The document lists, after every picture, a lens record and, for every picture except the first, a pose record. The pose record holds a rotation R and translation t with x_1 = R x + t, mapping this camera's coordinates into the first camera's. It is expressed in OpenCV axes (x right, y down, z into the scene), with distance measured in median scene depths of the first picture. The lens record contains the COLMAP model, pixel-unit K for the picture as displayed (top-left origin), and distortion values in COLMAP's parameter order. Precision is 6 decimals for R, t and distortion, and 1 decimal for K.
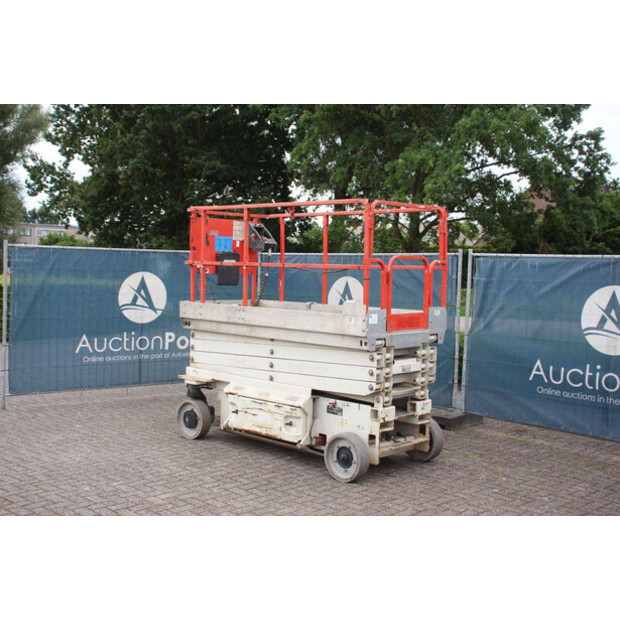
lens RADIAL K [[797.7, 0, 310.0], [0, 797.7, 310.0], [0, 0, 1]] dist [0.006500, 0.104750]
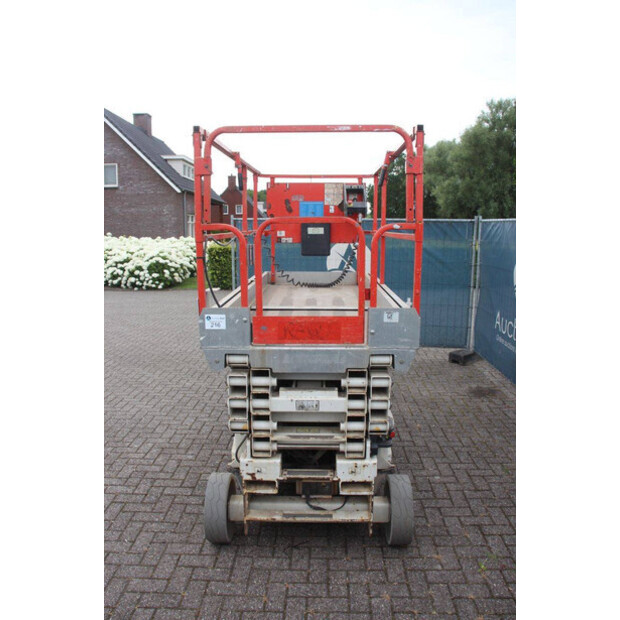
lens RADIAL K [[509.6, 0, 310.0], [0, 509.6, 310.0], [0, 0, 1]] dist [-0.172104, 0.136120]
pose [[0.682610, 0.098954, -0.724052, 0.364093], [-0.027484, 0.993565, 0.109877, -0.037990], [0.730266, -0.055103, 0.680937, 0.689340]]
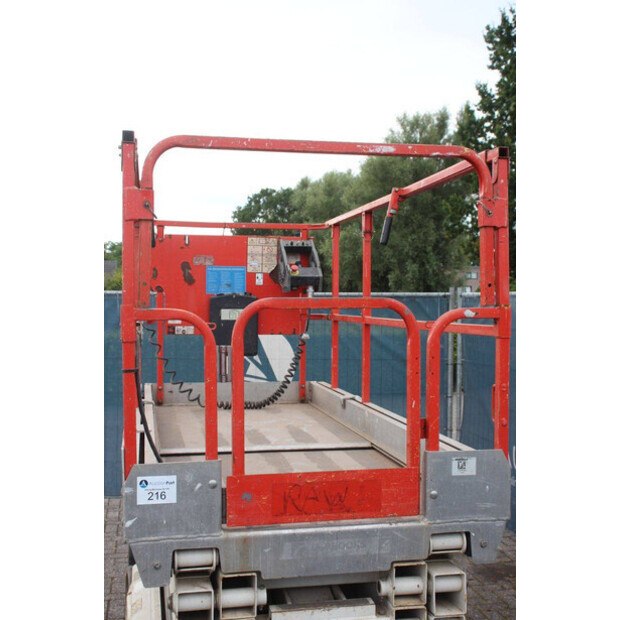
lens RADIAL K [[797.7, 0, 310.0], [0, 797.7, 310.0], [0, 0, 1]] dist [0.006500, 0.104750]
pose [[0.830955, -0.011915, -0.556213, 0.279717], [-0.017393, 0.998726, -0.047379, -0.042942], [0.556068, 0.049044, 0.829688, 0.663116]]
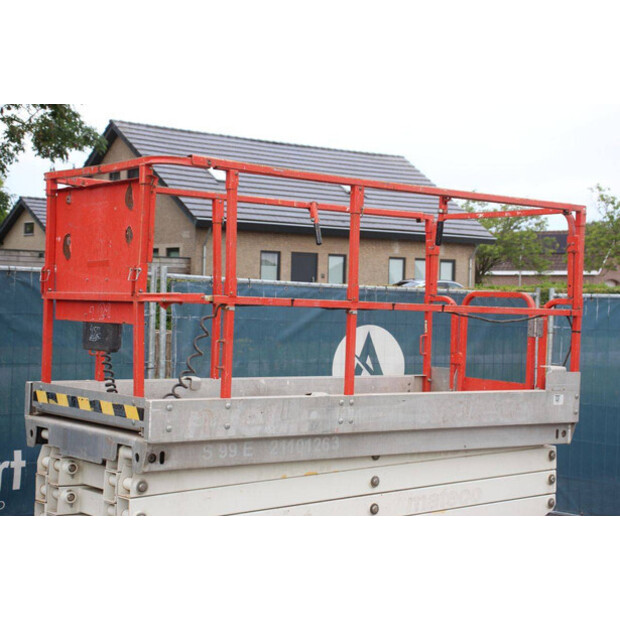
lens RADIAL K [[1130.8, 0, 310.0], [0, 1130.8, 310.0], [0, 0, 1]] dist [0.230127, 0.094201]
pose [[0.142327, -0.017972, 0.989657, -0.750352], [0.028945, 0.999483, 0.013988, -0.065118], [-0.989396, 0.026654, 0.142774, 0.938205]]
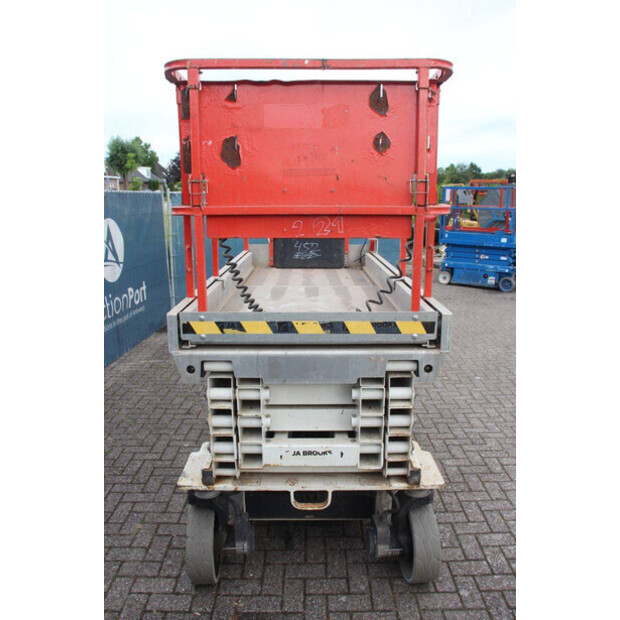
lens RADIAL K [[509.6, 0, 310.0], [0, 509.6, 310.0], [0, 0, 1]] dist [-0.172104, 0.136120]
pose [[-0.702871, -0.174383, 0.689611, -0.310575], [0.024083, 0.963094, 0.268086, -0.087346], [-0.710910, 0.205038, -0.672731, 1.337862]]
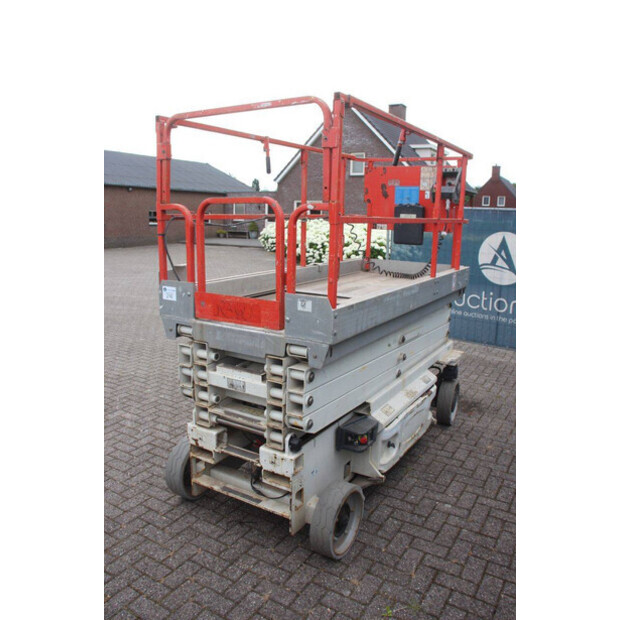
lens RADIAL K [[509.6, 0, 310.0], [0, 509.6, 310.0], [0, 0, 1]] dist [-0.172104, 0.136120]
pose [[0.229292, 0.166342, -0.959039, 0.459424], [-0.069786, 0.985563, 0.154258, -0.043525], [0.970853, 0.031557, 0.237590, 0.890692]]
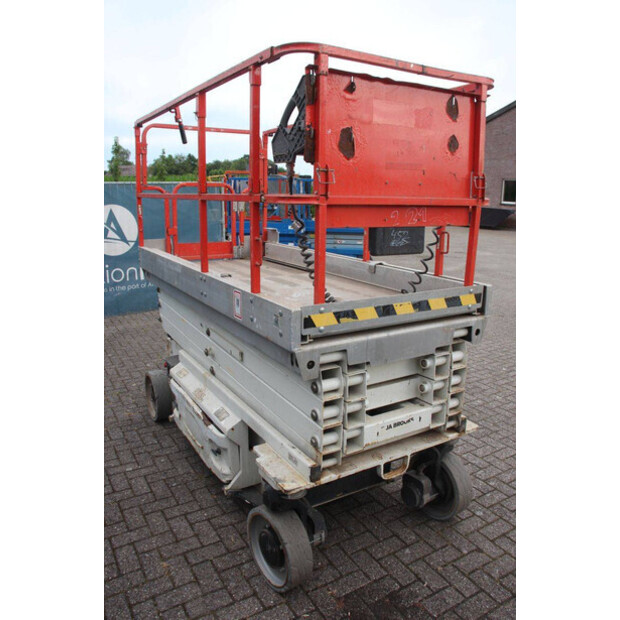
lens RADIAL K [[509.6, 0, 310.0], [0, 509.6, 310.0], [0, 0, 1]] dist [-0.172104, 0.136120]
pose [[-0.967451, -0.090995, 0.236132, -0.142925], [-0.020526, 0.958257, 0.285171, -0.088044], [-0.252224, 0.271042, -0.928935, 1.445949]]
